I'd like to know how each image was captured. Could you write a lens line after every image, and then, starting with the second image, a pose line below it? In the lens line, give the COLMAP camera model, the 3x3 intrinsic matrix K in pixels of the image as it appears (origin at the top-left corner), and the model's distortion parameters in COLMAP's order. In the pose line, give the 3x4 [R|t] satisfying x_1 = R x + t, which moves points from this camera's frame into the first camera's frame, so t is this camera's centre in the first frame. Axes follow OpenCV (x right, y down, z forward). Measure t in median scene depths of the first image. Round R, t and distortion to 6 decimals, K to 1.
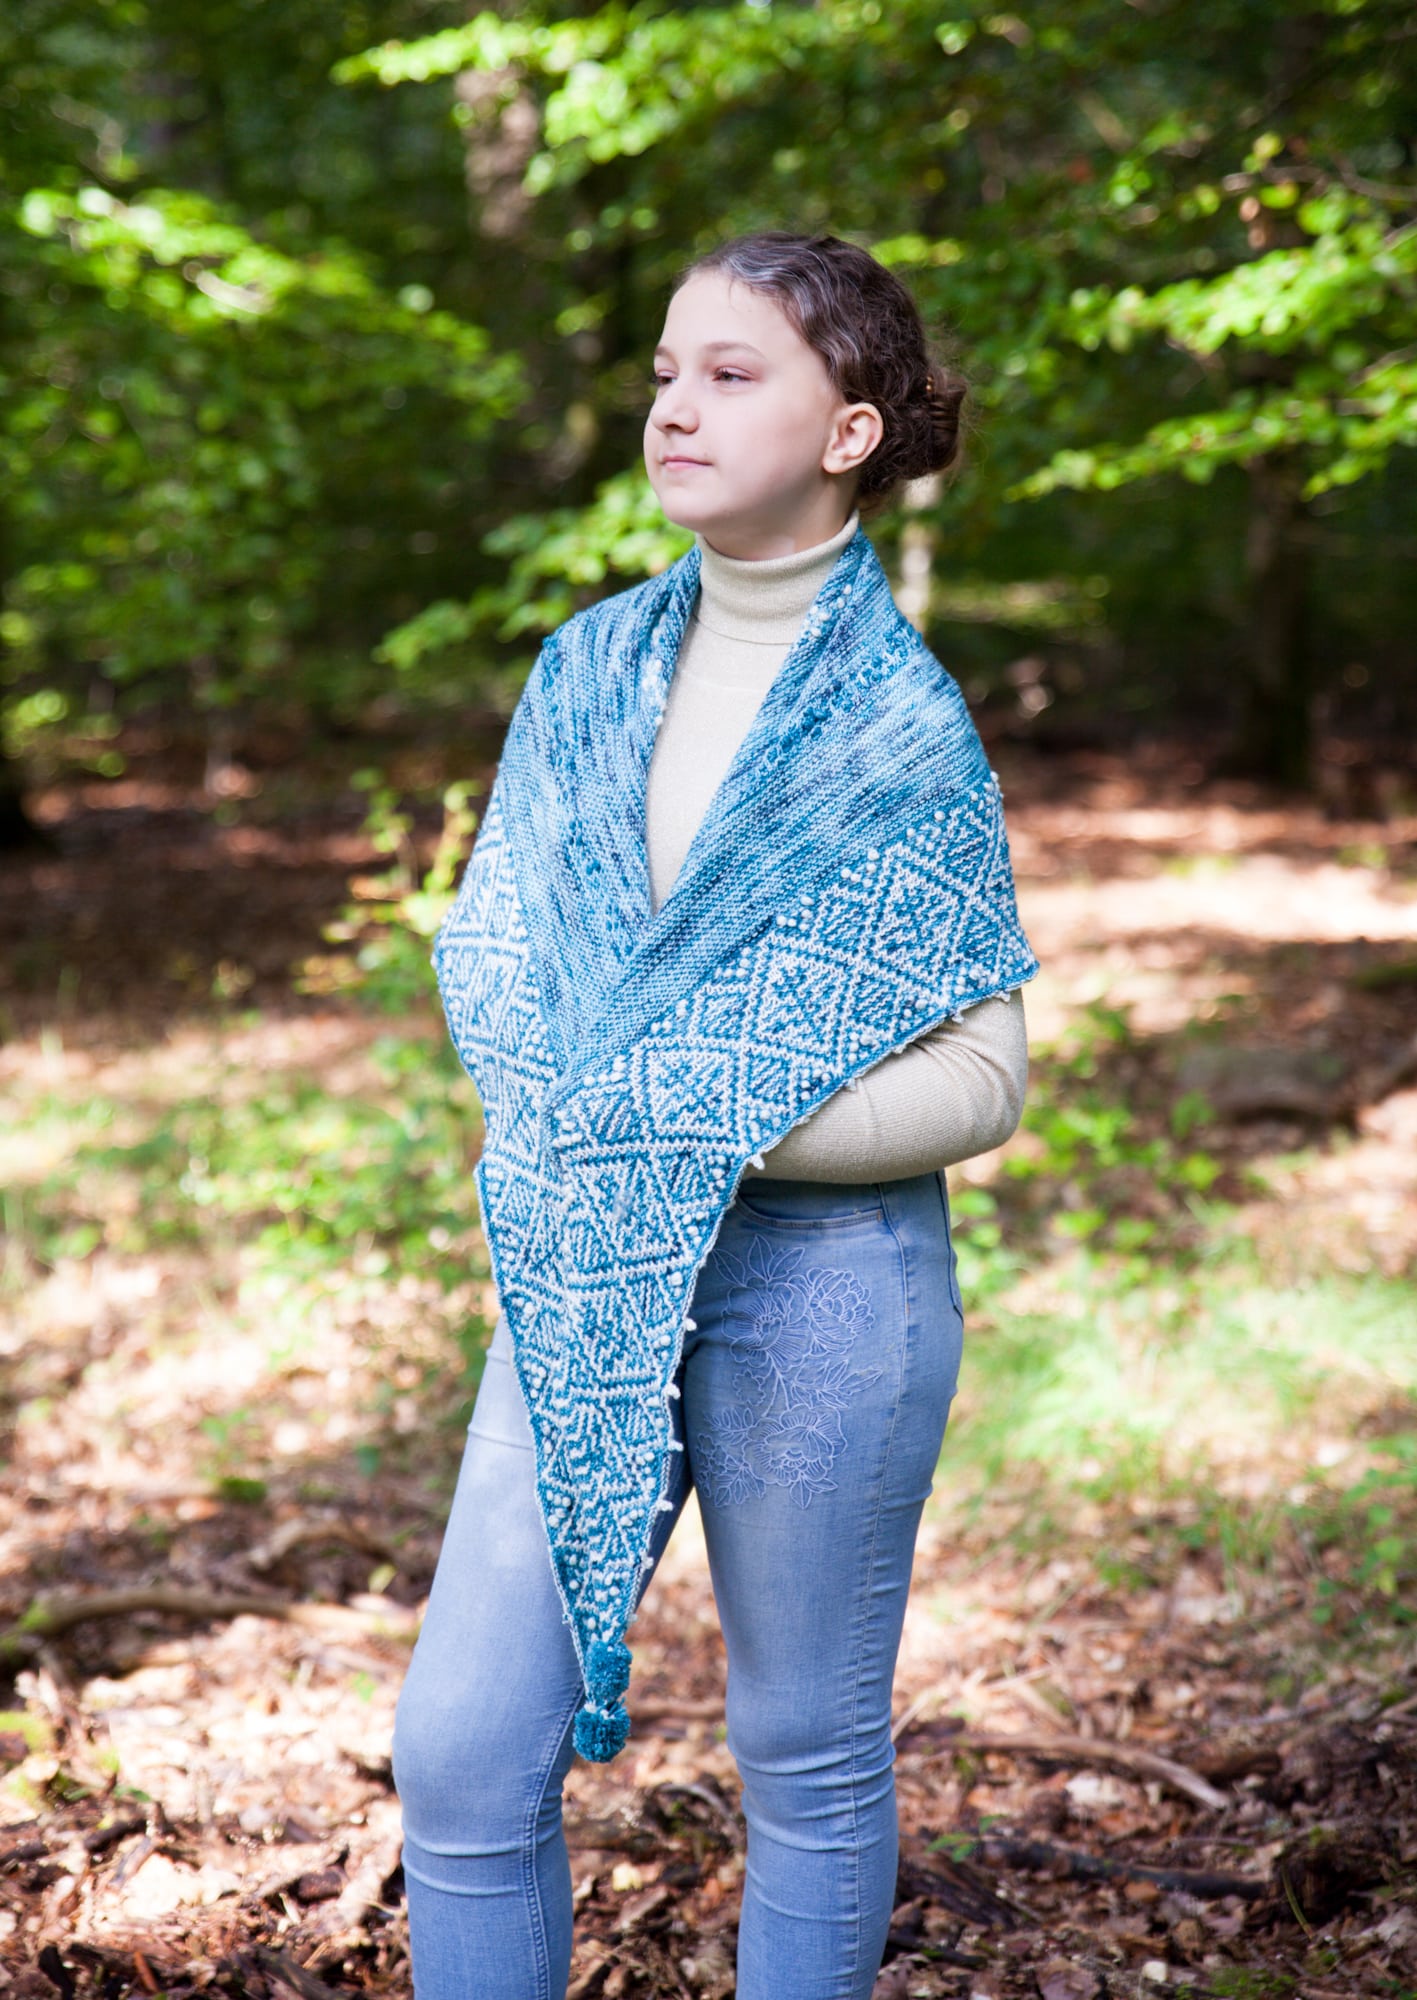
lens RADIAL K [[4007.6, 0, 683.4], [0, 4007.6, 991.0], [0, 0, 1]] dist [0.065350, 0.173389]
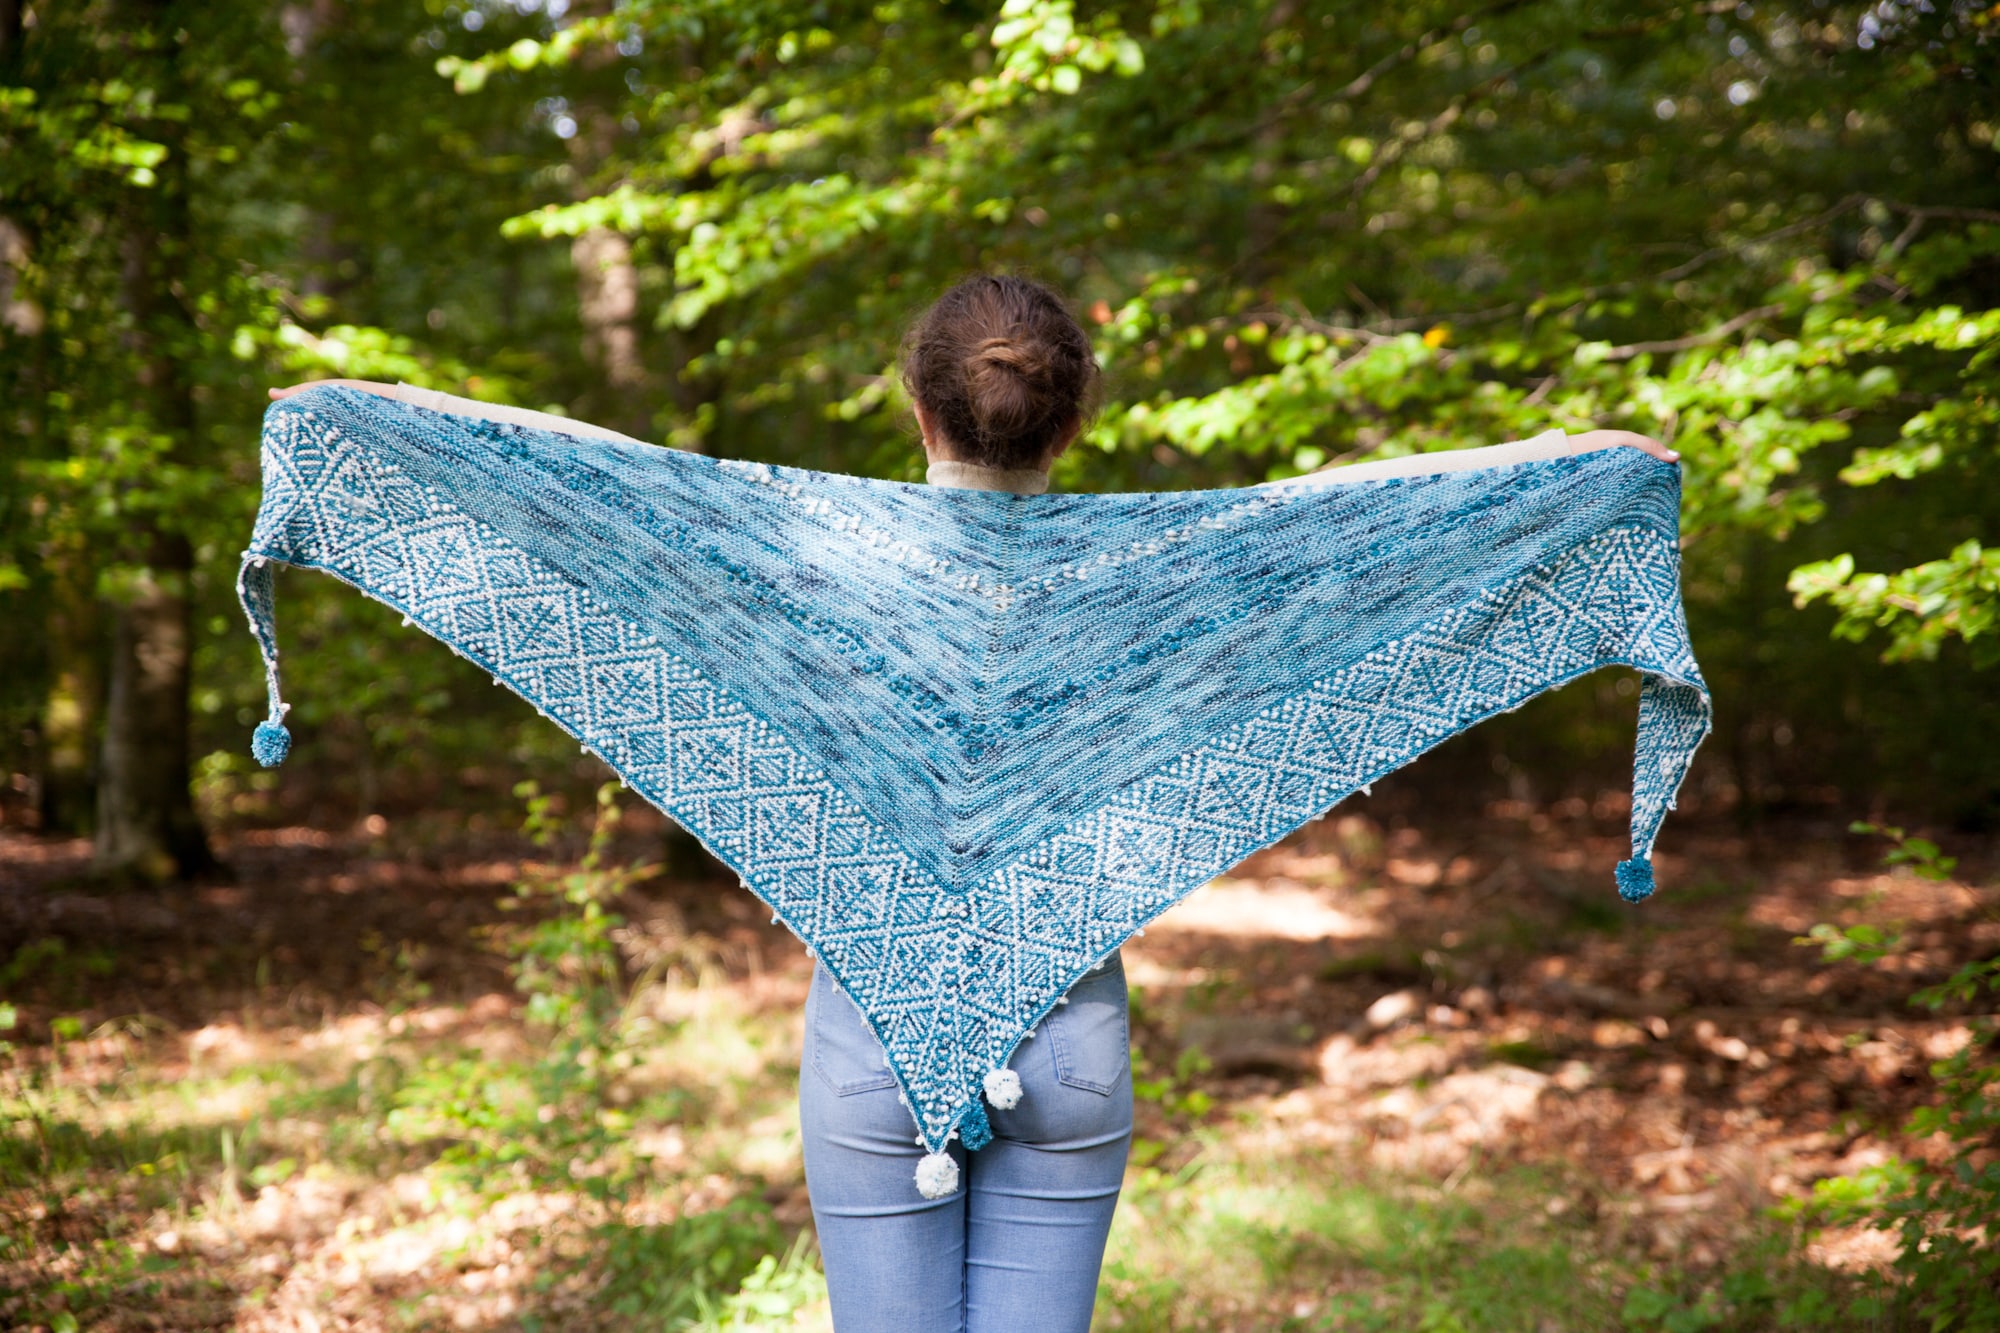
lens RADIAL K [[3477.1, 0, 1000.0], [0, 3477.1, 666.5], [0, 0, 1]] dist [0.147961, -0.017059]
pose [[0.997303, 0.006330, 0.073118, -0.017482], [0.001460, 0.994365, -0.105998, 0.032789], [-0.073377, 0.105819, 0.991674, -0.111933]]
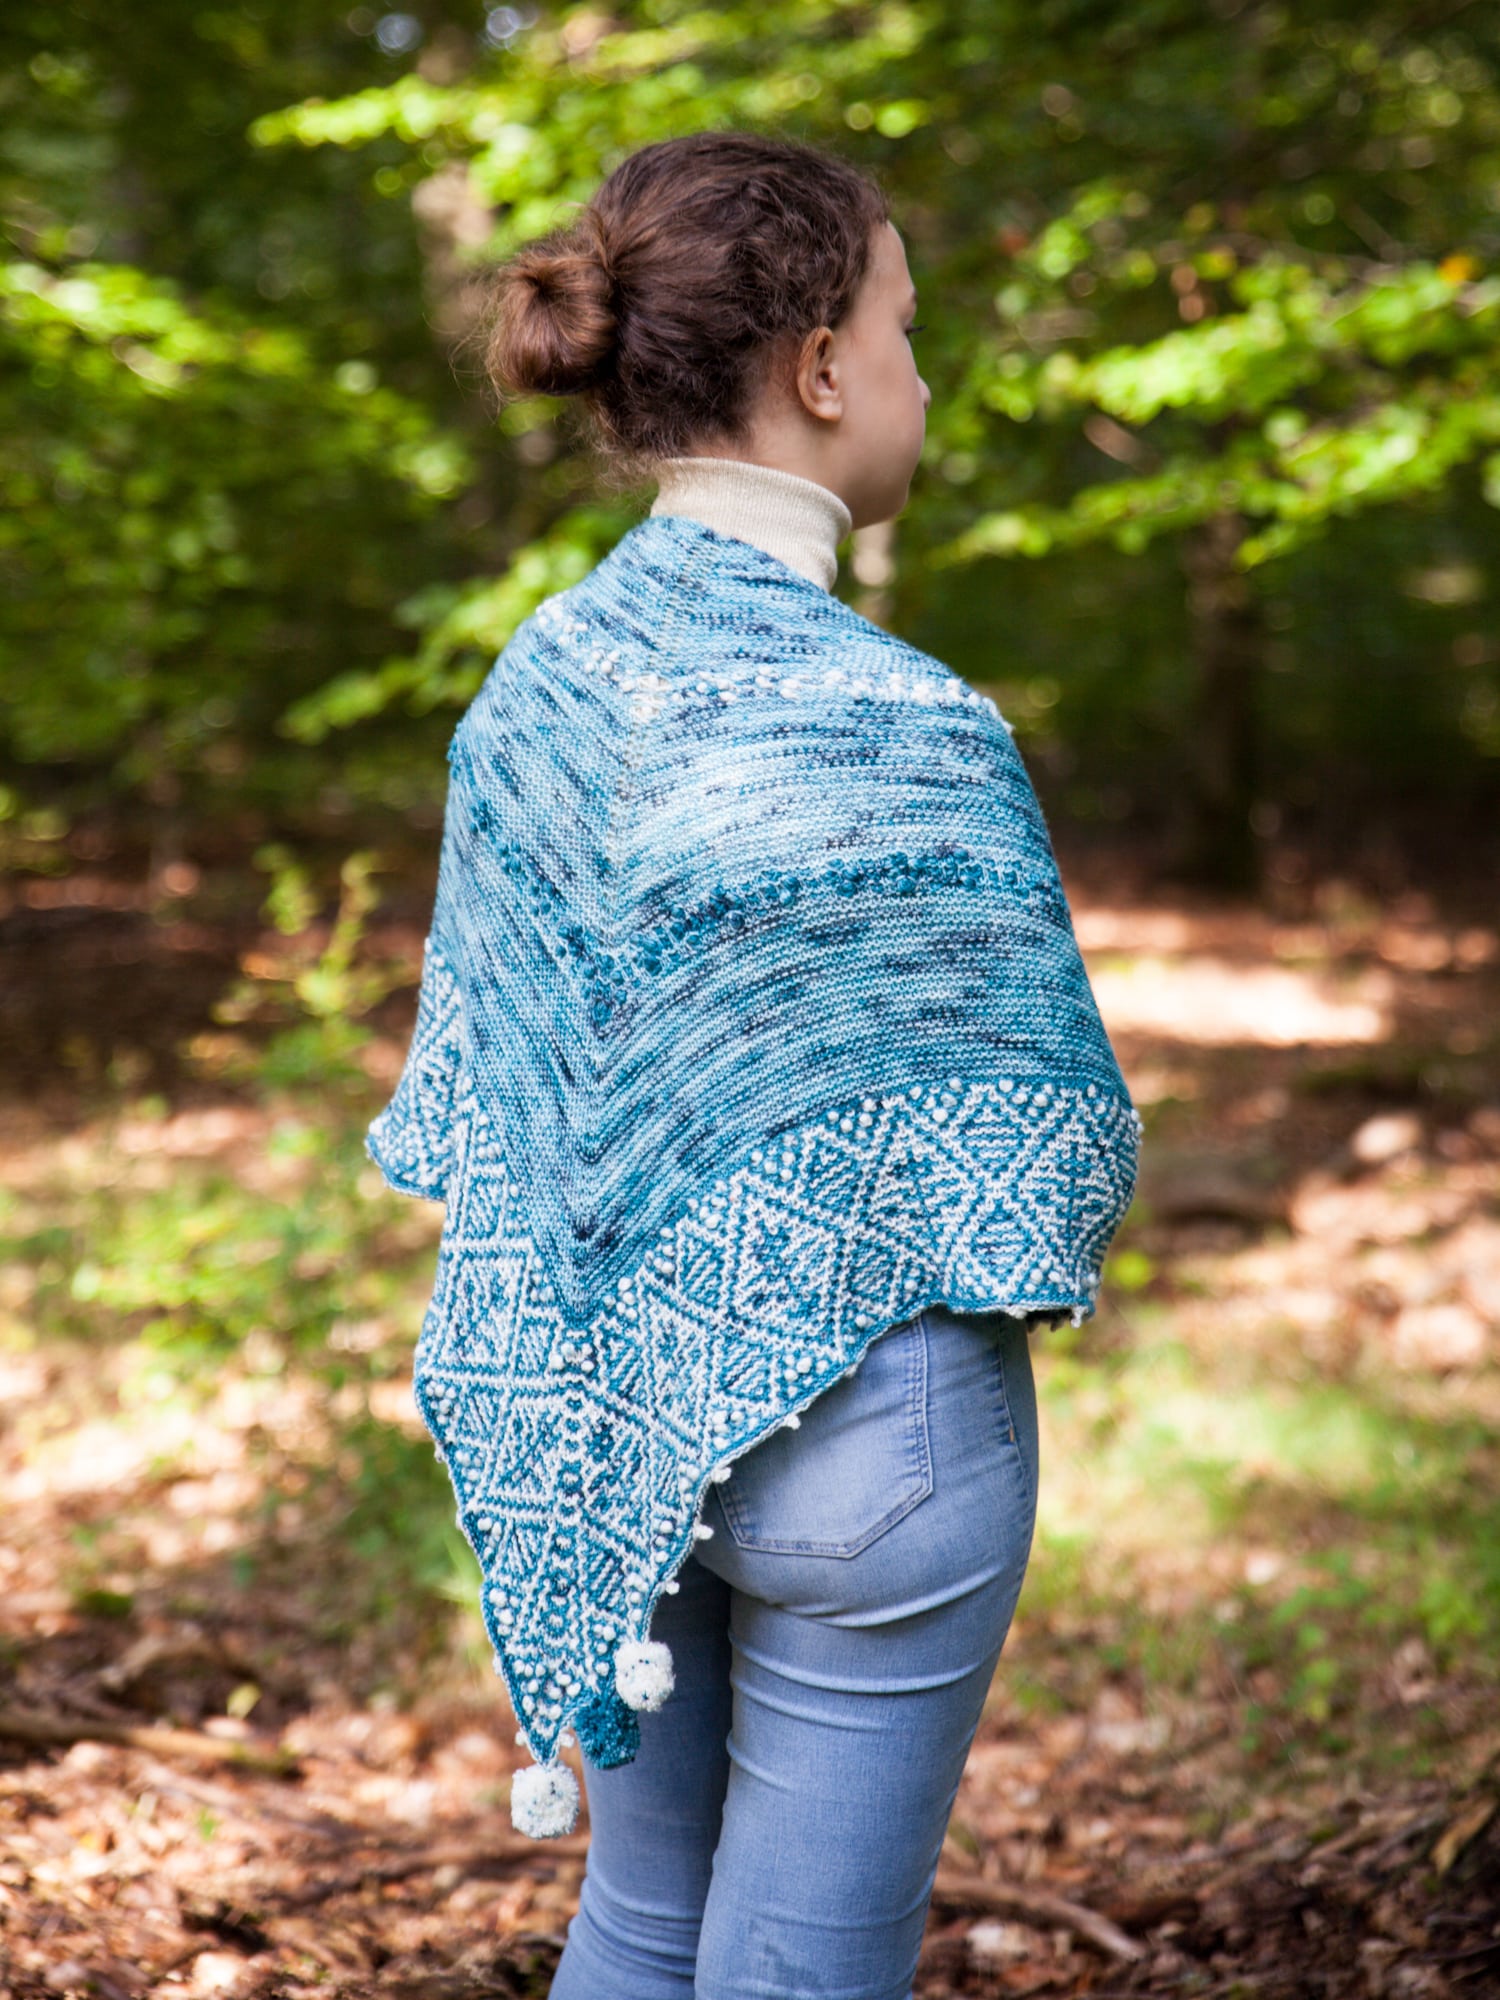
lens RADIAL K [[3923.8, 0, 805.6], [0, 3923.8, 891.7], [0, 0, 1]] dist [0.054343, 0.005751]
pose [[0.999192, 0.011101, 0.038616, 0.016997], [-0.008983, 0.998468, -0.054606, 0.008088], [-0.039163, 0.054216, 0.997761, 0.076073]]
